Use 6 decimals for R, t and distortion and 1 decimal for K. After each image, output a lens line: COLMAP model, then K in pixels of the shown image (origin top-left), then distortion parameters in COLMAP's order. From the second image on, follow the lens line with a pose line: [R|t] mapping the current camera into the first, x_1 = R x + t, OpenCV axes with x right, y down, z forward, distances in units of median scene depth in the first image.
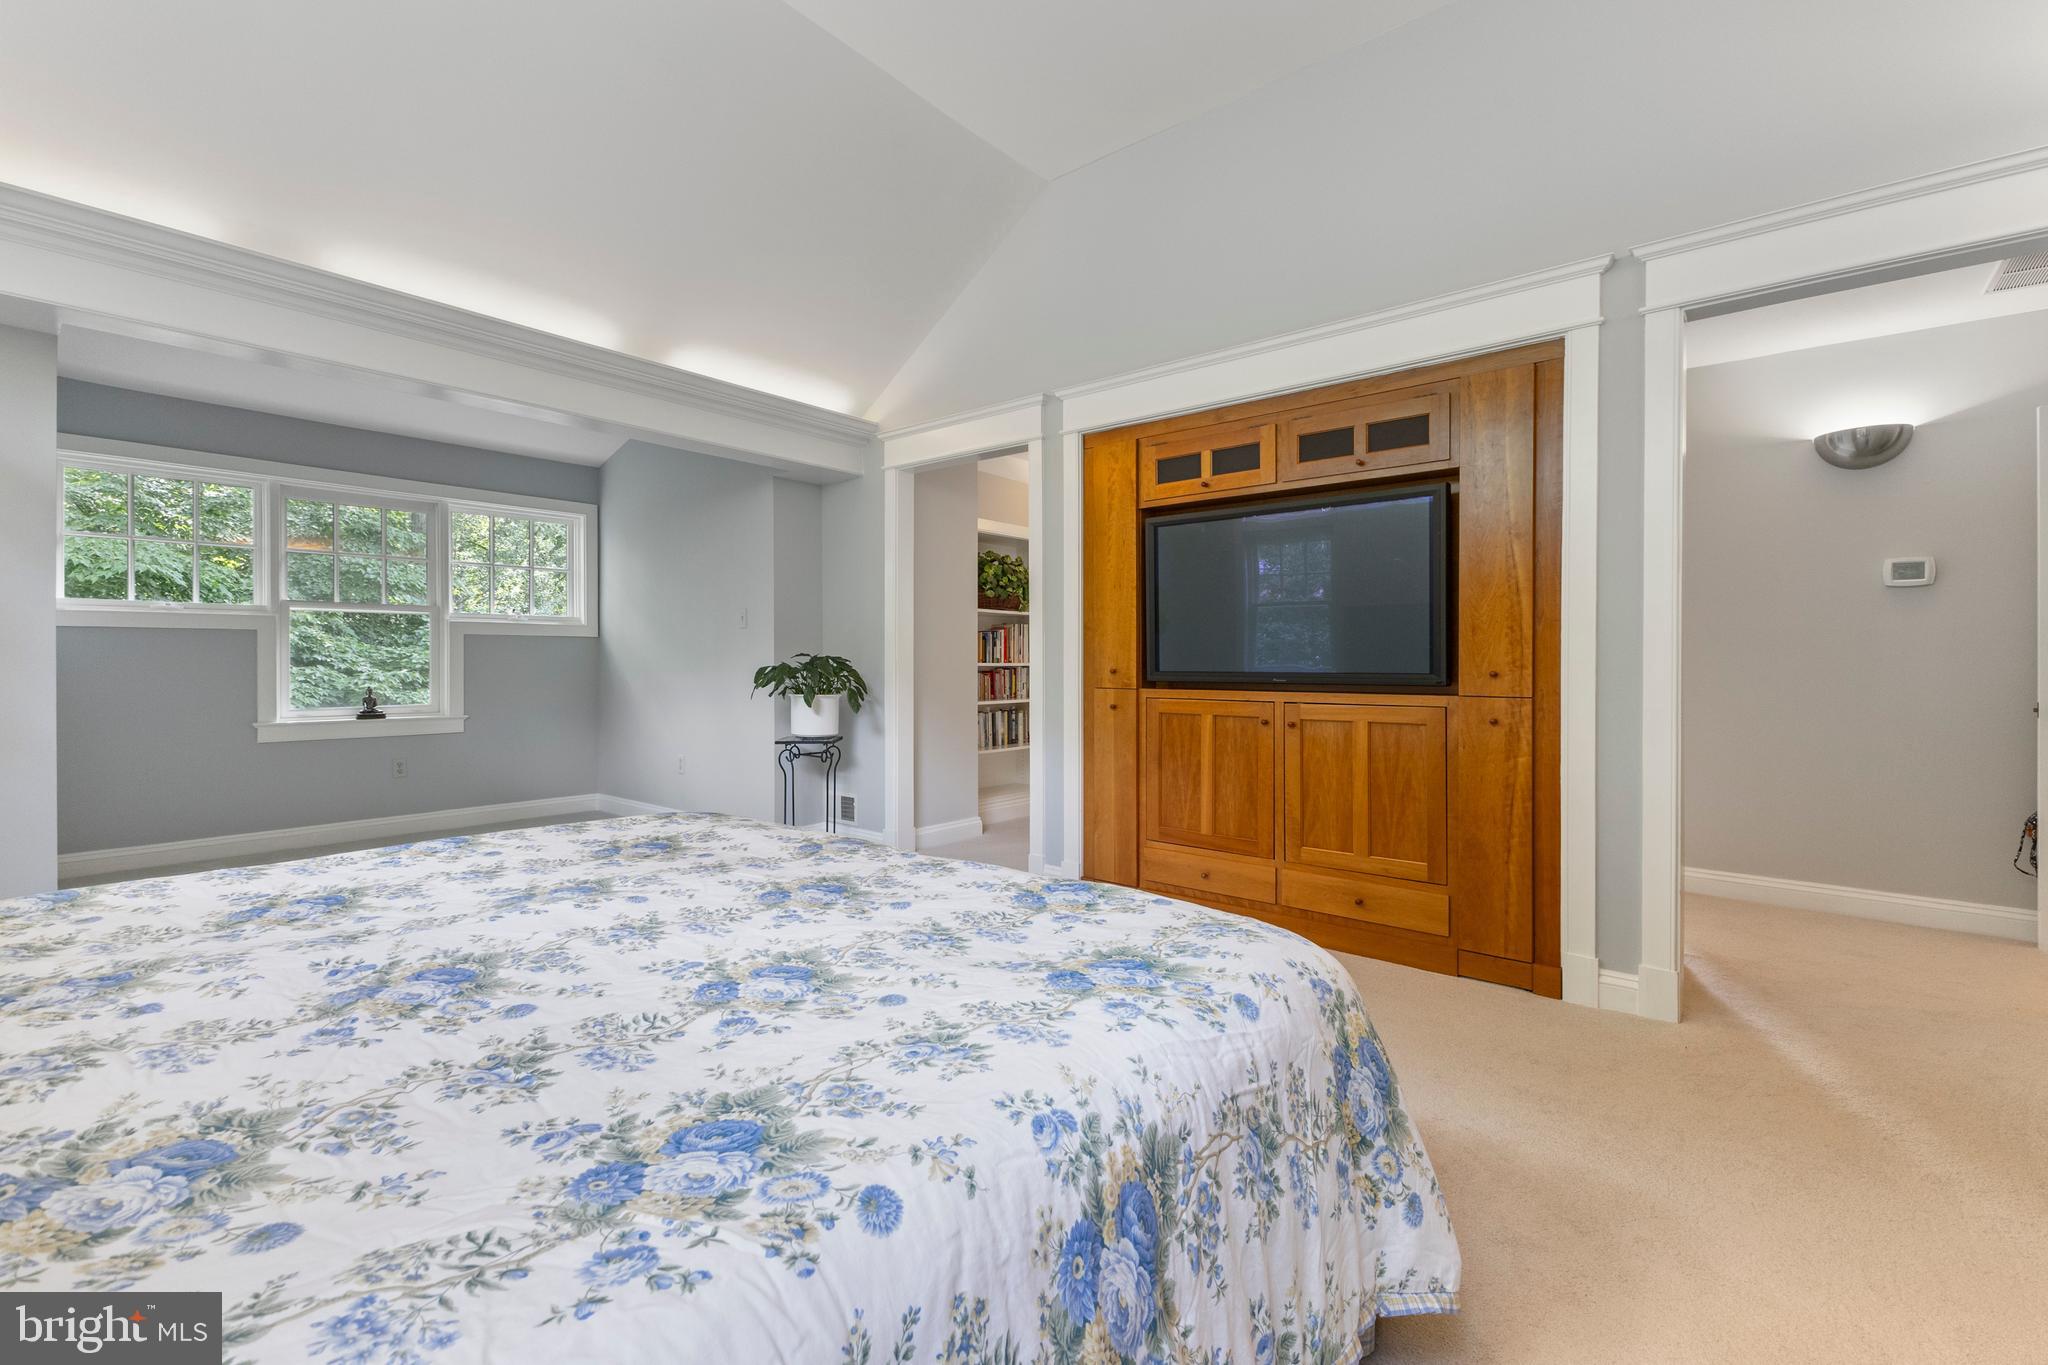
lens RADIAL K [[887.8, 0, 1027.8], [0, 887.8, 672.2], [0, 0, 1]] dist [0.013252, 0.000131]
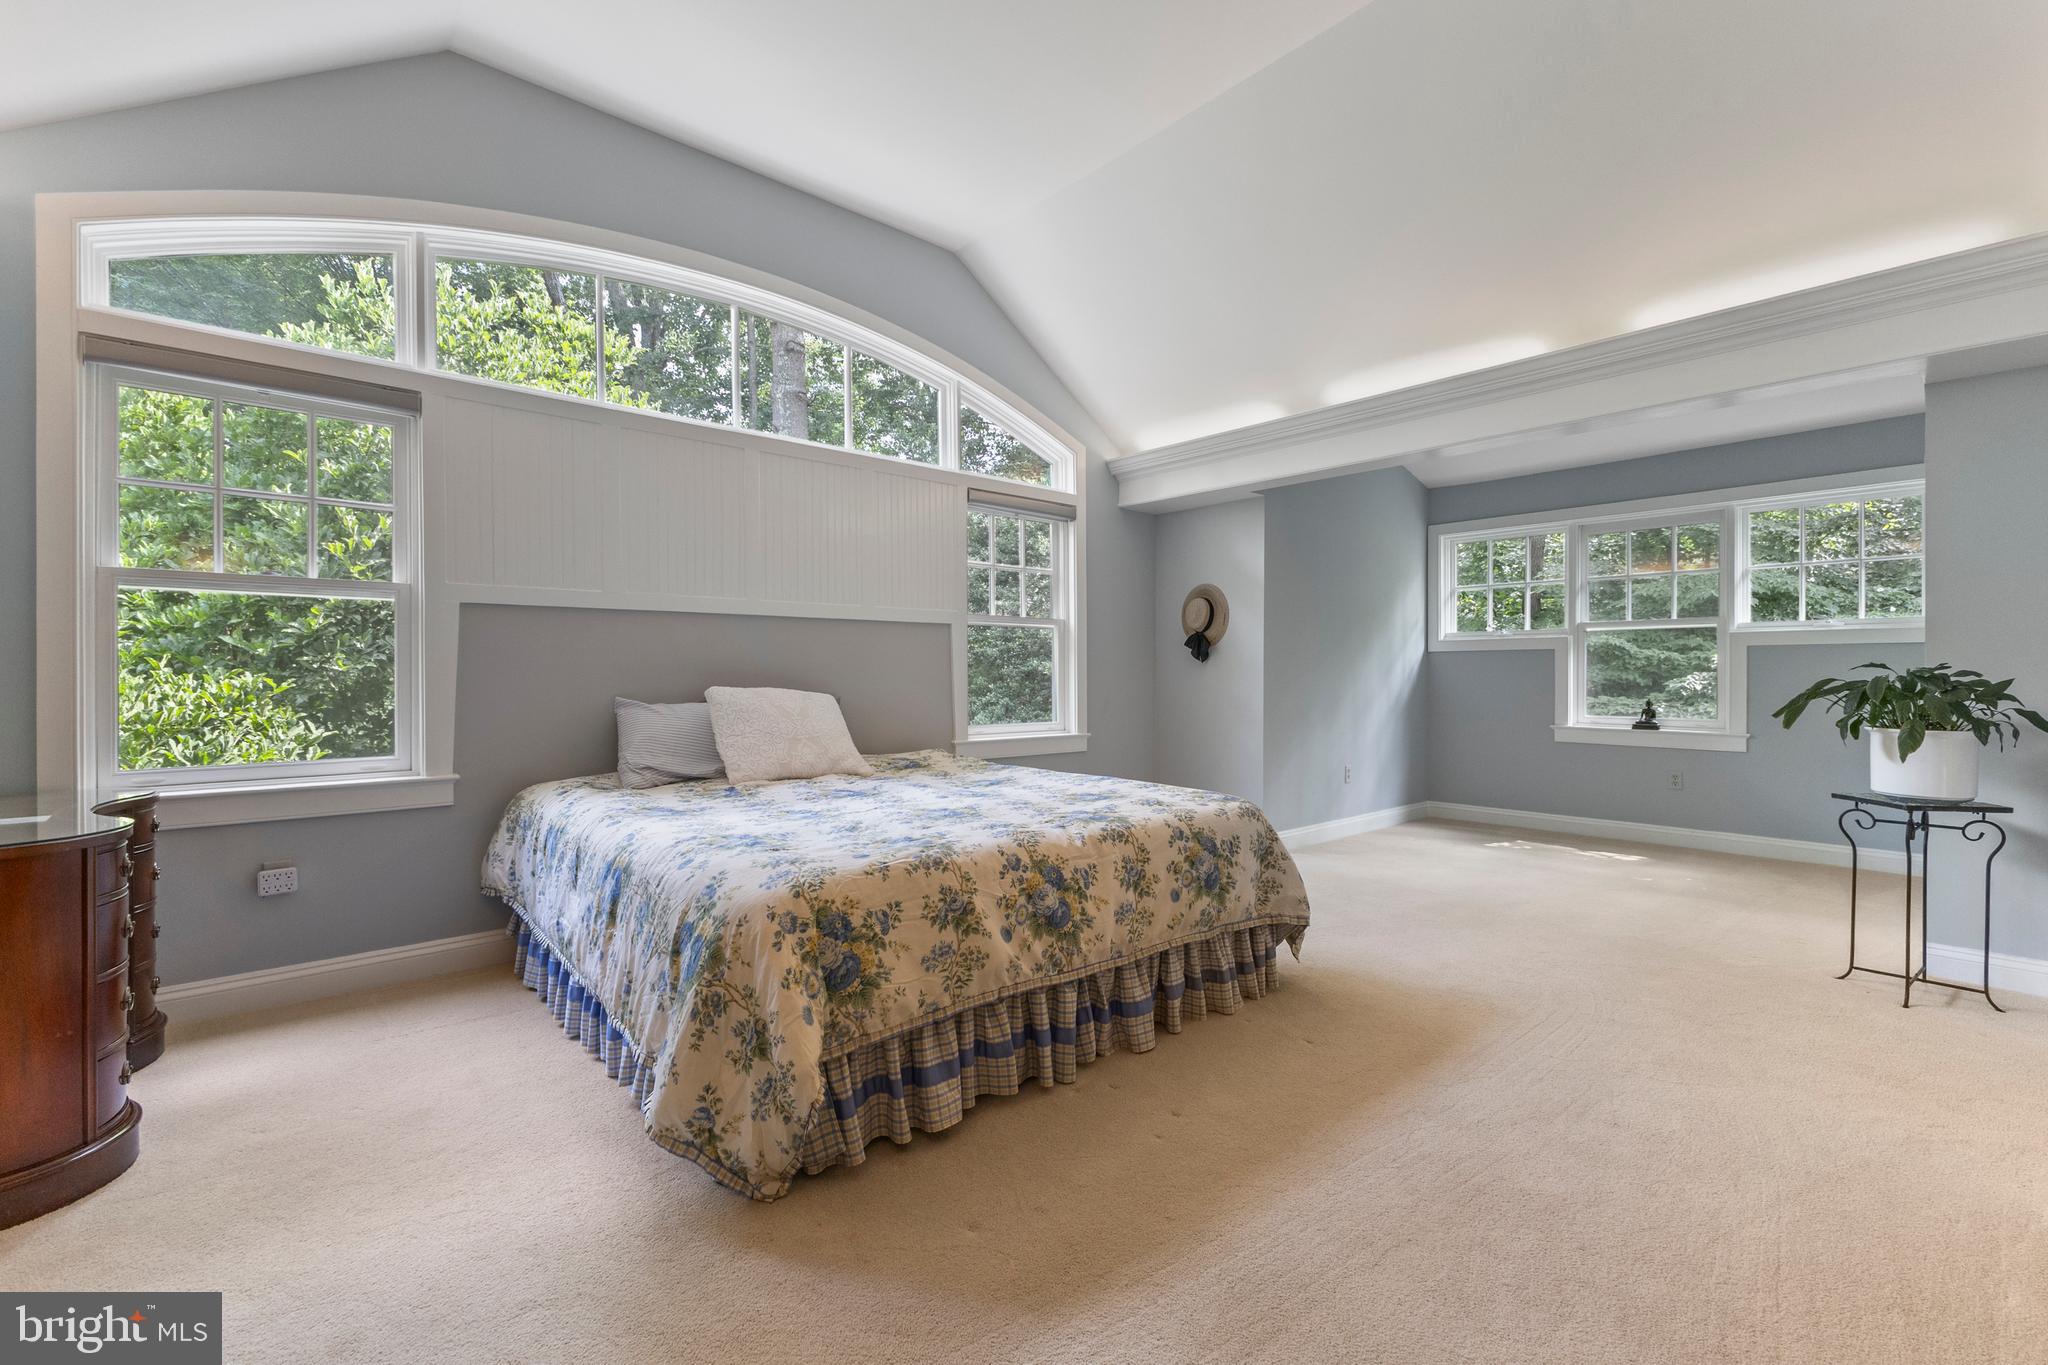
lens RADIAL K [[887.8, 0, 1022.8], [0, 887.8, 680.5], [0, 0, 1]] dist [0.013252, 0.000131]
pose [[-0.161740, 0.006818, -0.986810, 0.433751], [-0.011666, 0.999893, 0.008820, -0.006612], [0.986764, 0.012938, -0.161643, 0.440515]]
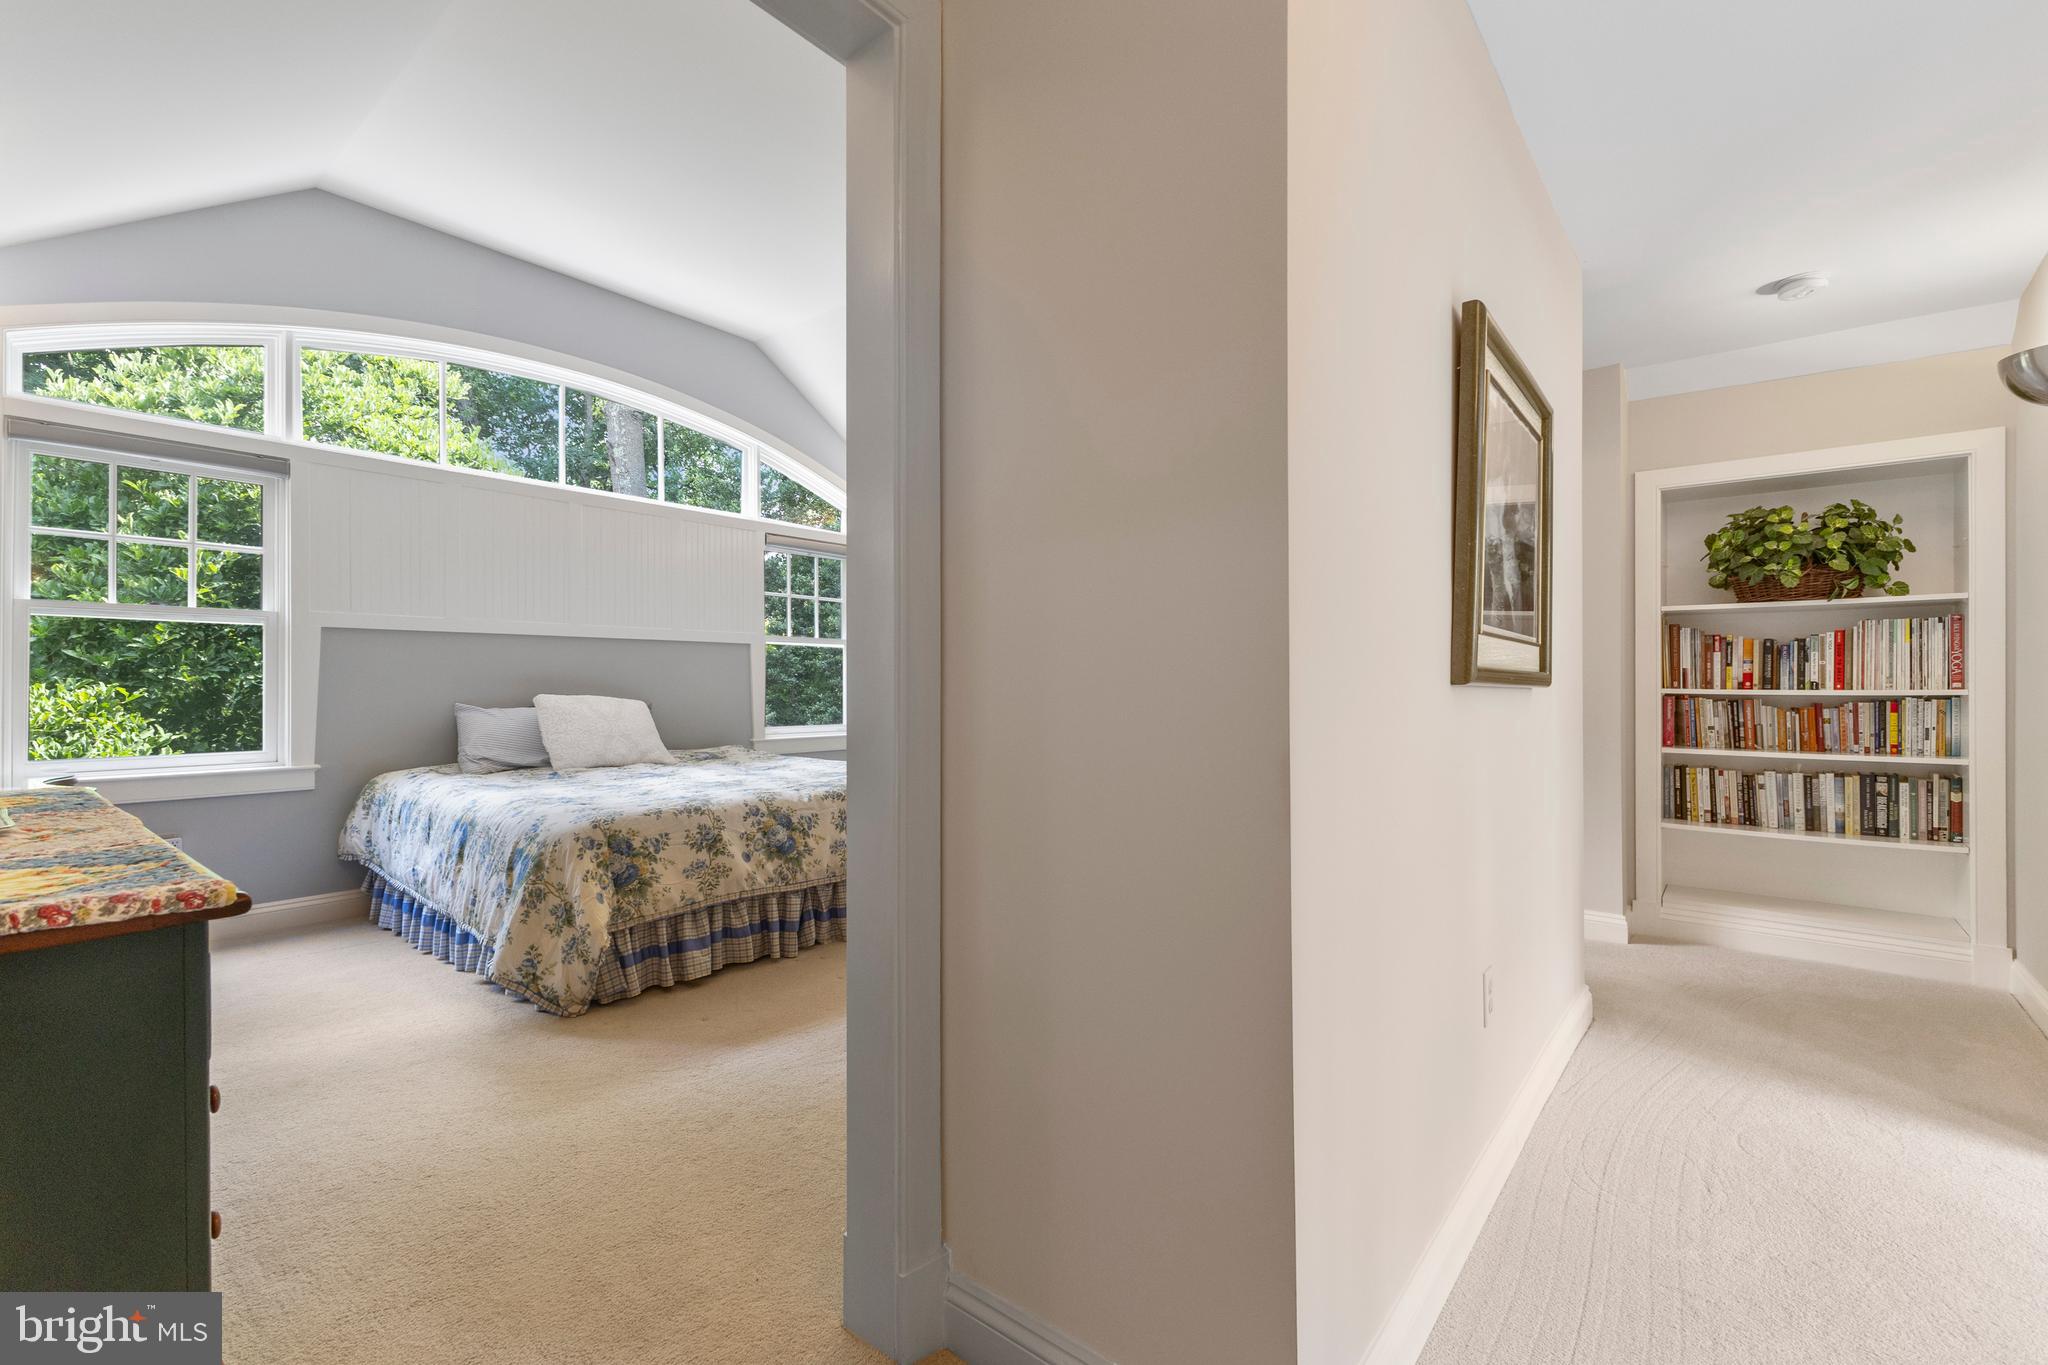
lens RADIAL K [[887.8, 0, 1021.4], [0, 887.8, 680.5], [0, 0, 1]] dist [0.013252, 0.000131]
pose [[-0.006444, -0.005037, -0.999967, 0.681541], [-0.012607, 0.999908, -0.004955, -0.008347], [0.999900, 0.012575, -0.006507, 0.580017]]
